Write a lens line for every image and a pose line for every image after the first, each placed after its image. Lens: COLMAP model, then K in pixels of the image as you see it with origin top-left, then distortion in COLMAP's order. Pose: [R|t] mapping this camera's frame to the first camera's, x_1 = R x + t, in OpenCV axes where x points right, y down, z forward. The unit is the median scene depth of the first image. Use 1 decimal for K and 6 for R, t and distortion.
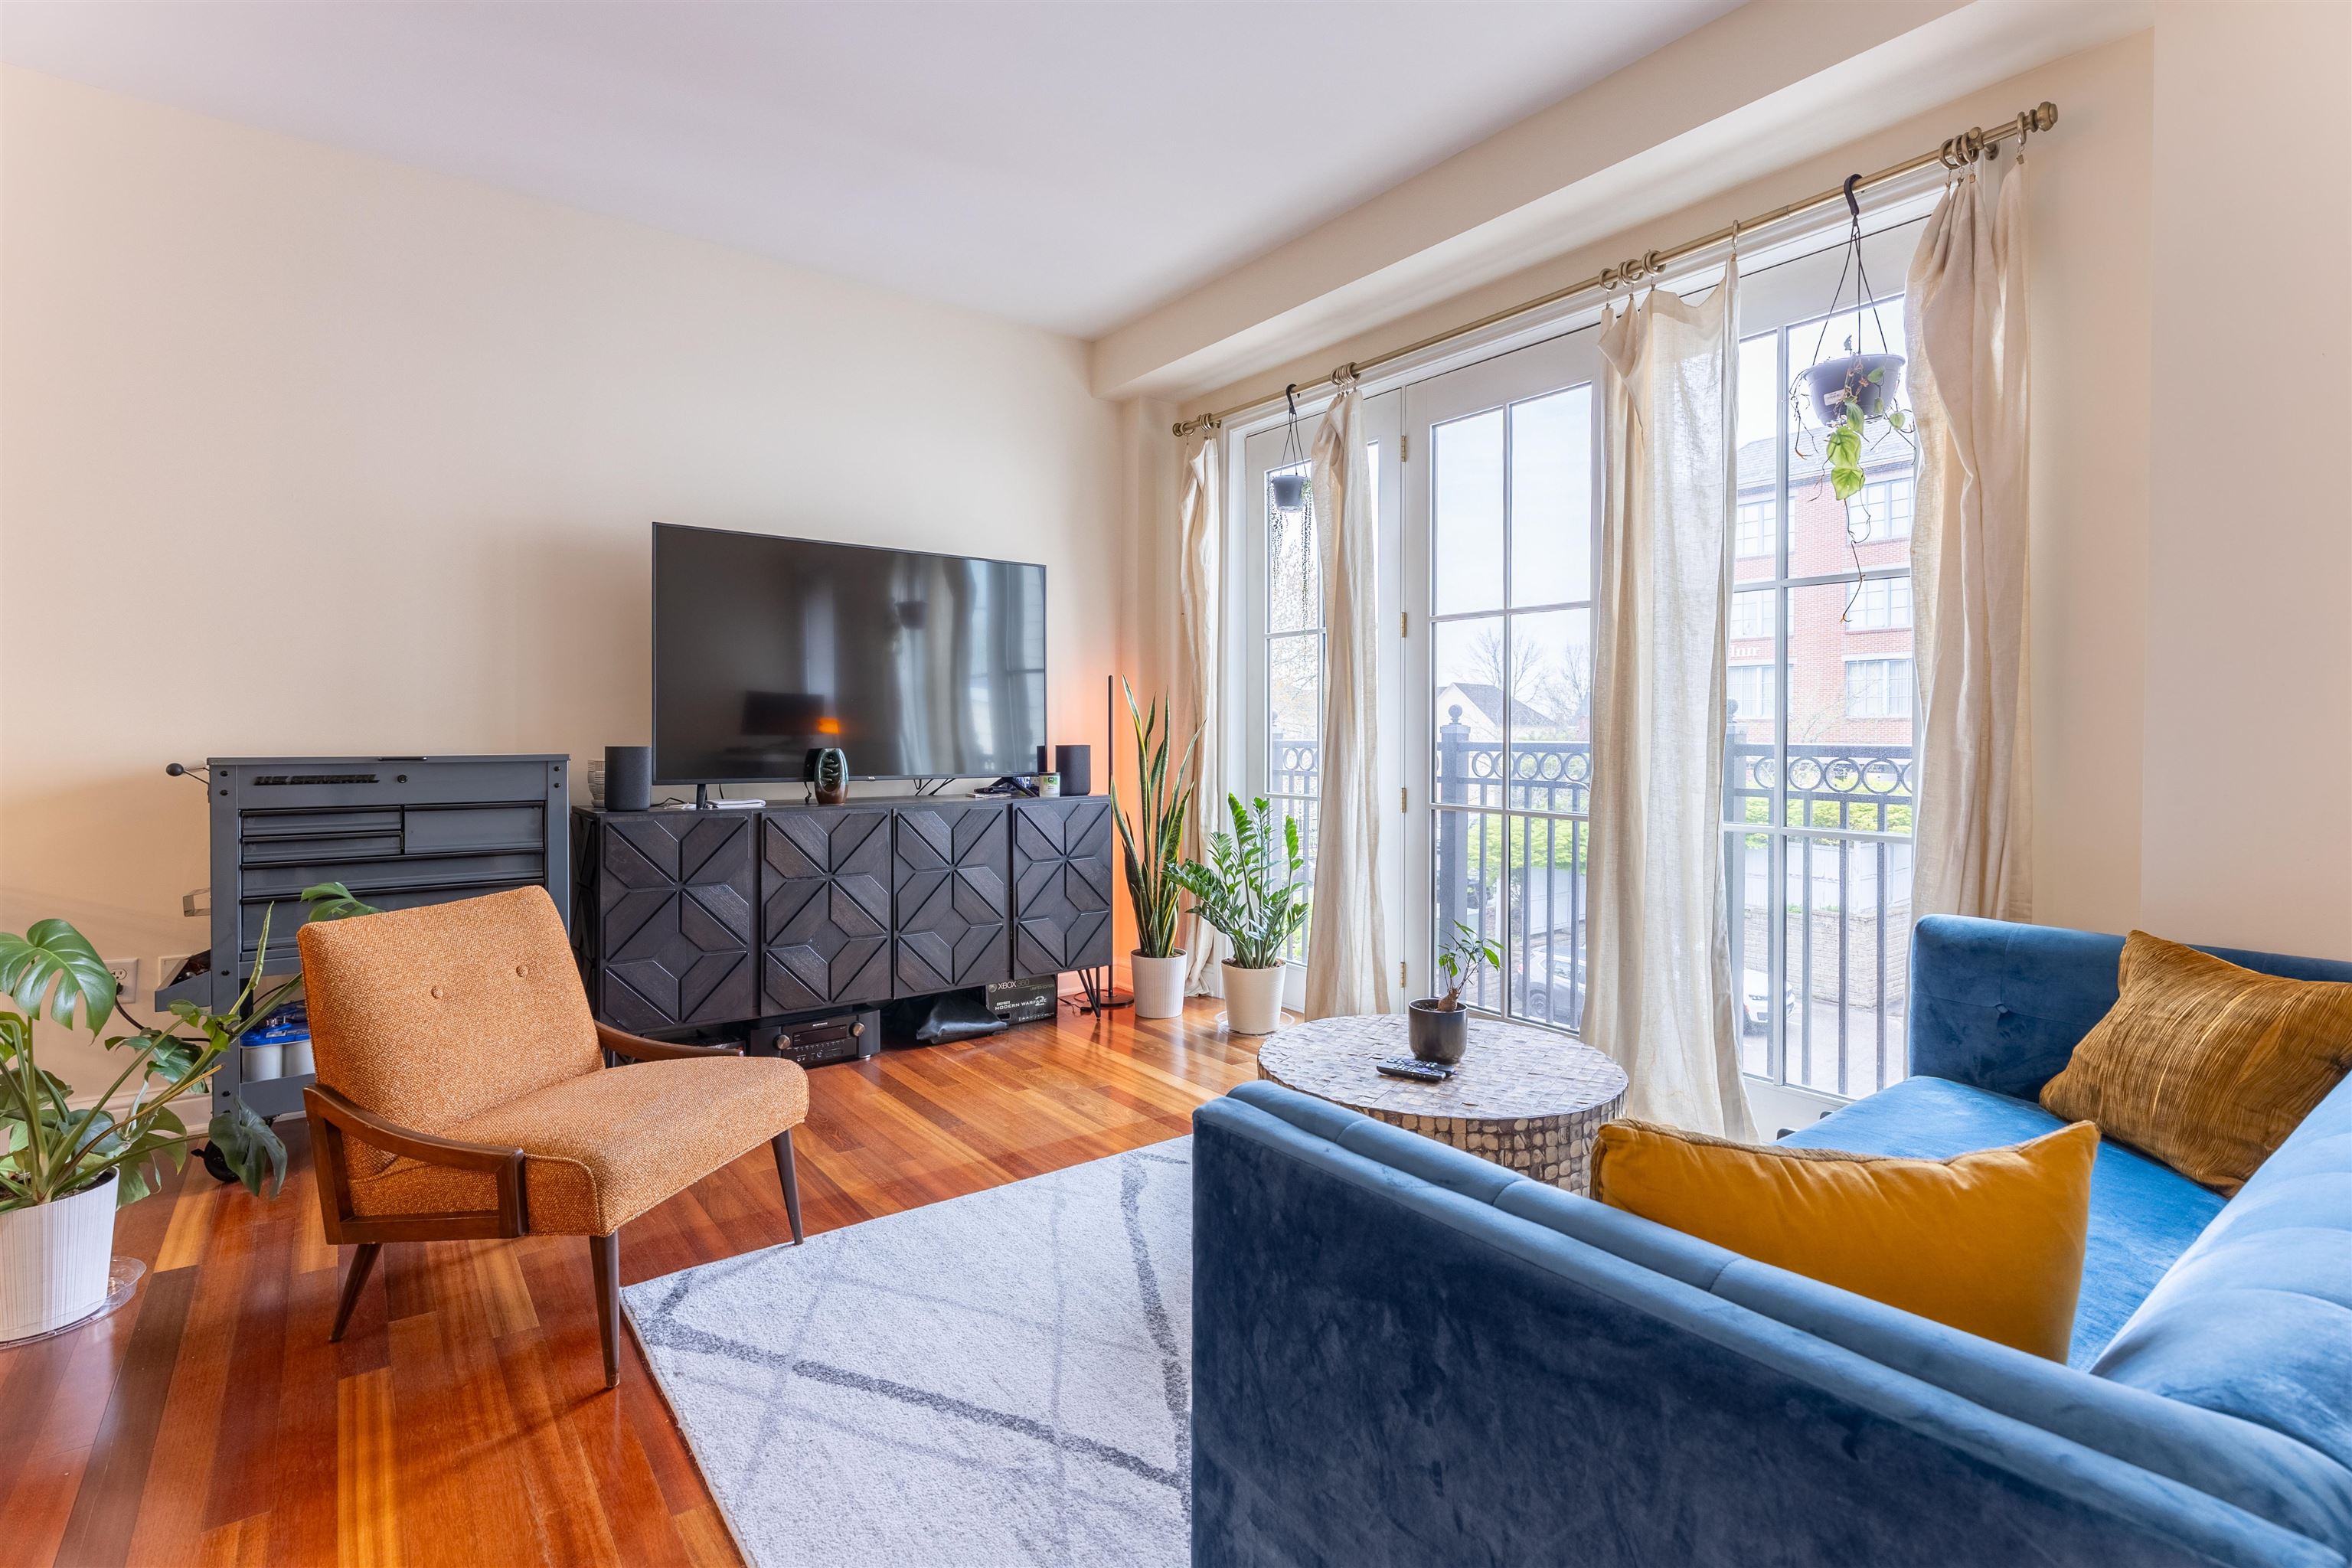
lens RADIAL K [[1113.8, 0, 1216.7], [0, 1113.8, 735.2], [0, 0, 1]] dist [0.021719, -0.000022]
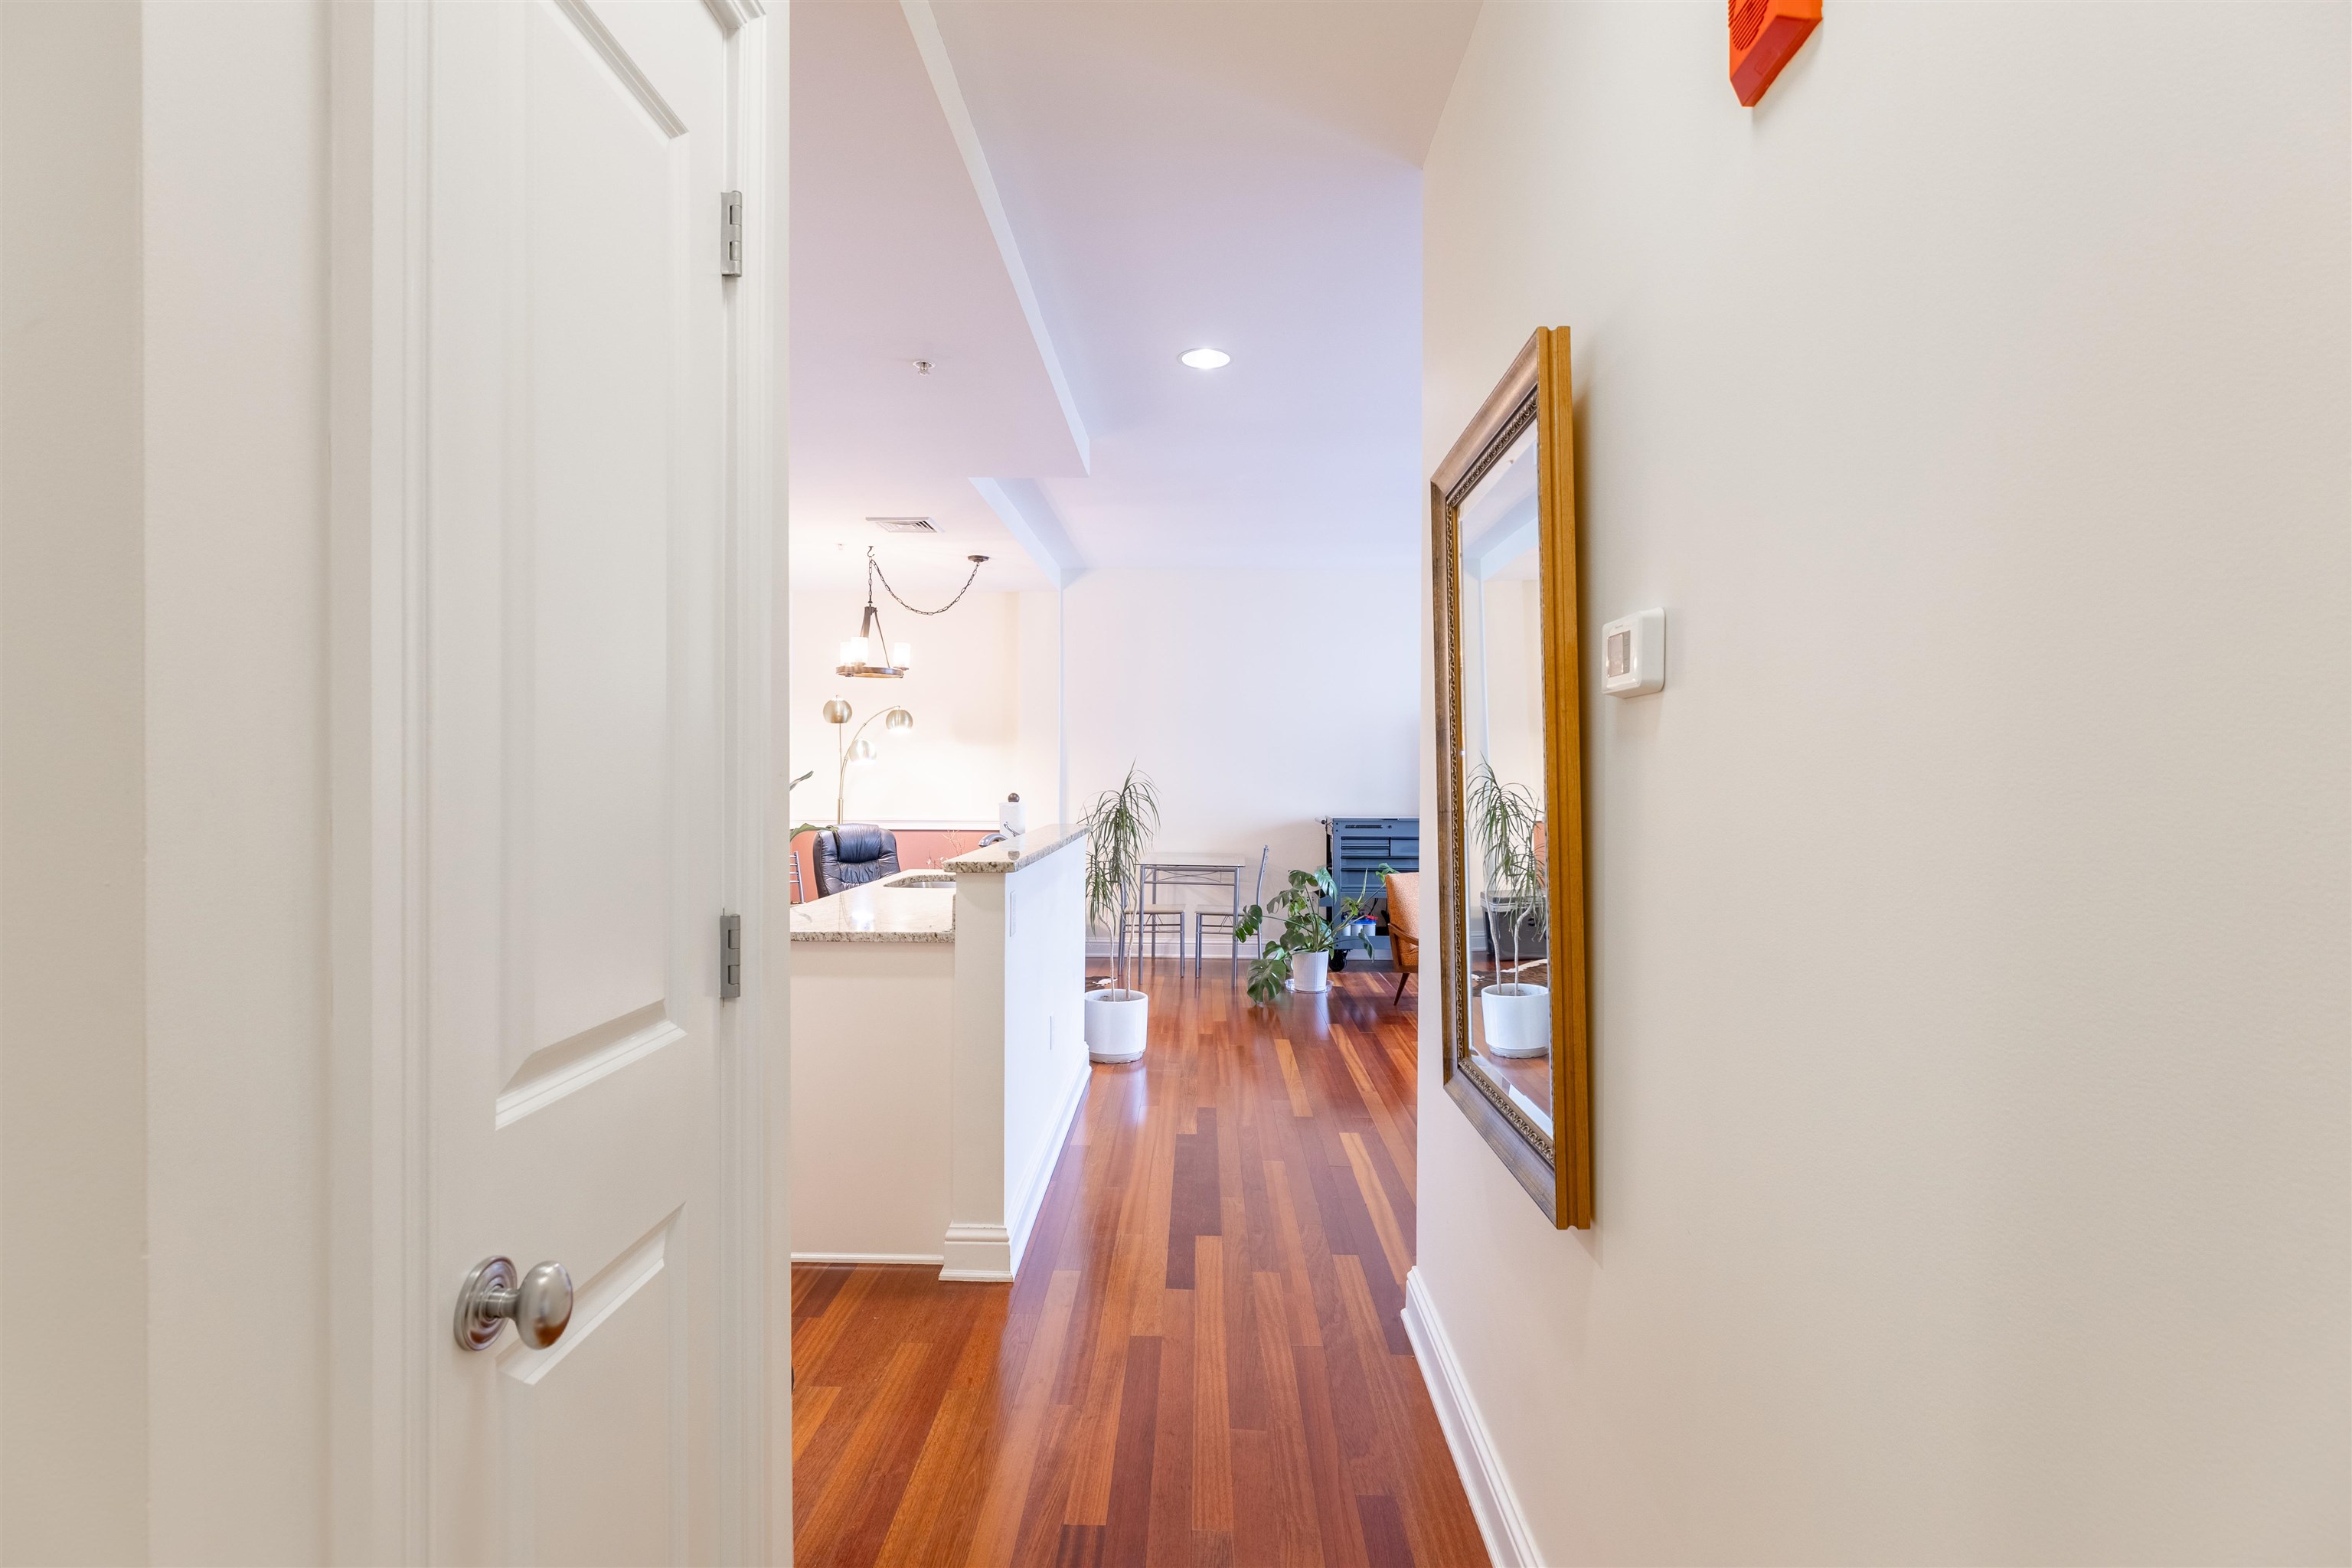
lens RADIAL K [[1092.4, 0, 1176.0], [0, 1092.4, 784.0], [0, 0, 1]] dist [0.000389, 0.000008]
pose [[0.766306, 0.002713, -0.642470, 0.506640], [0.002869, 0.999967, 0.007644, -0.079729], [0.642470, -0.007701, 0.766273, -1.227299]]
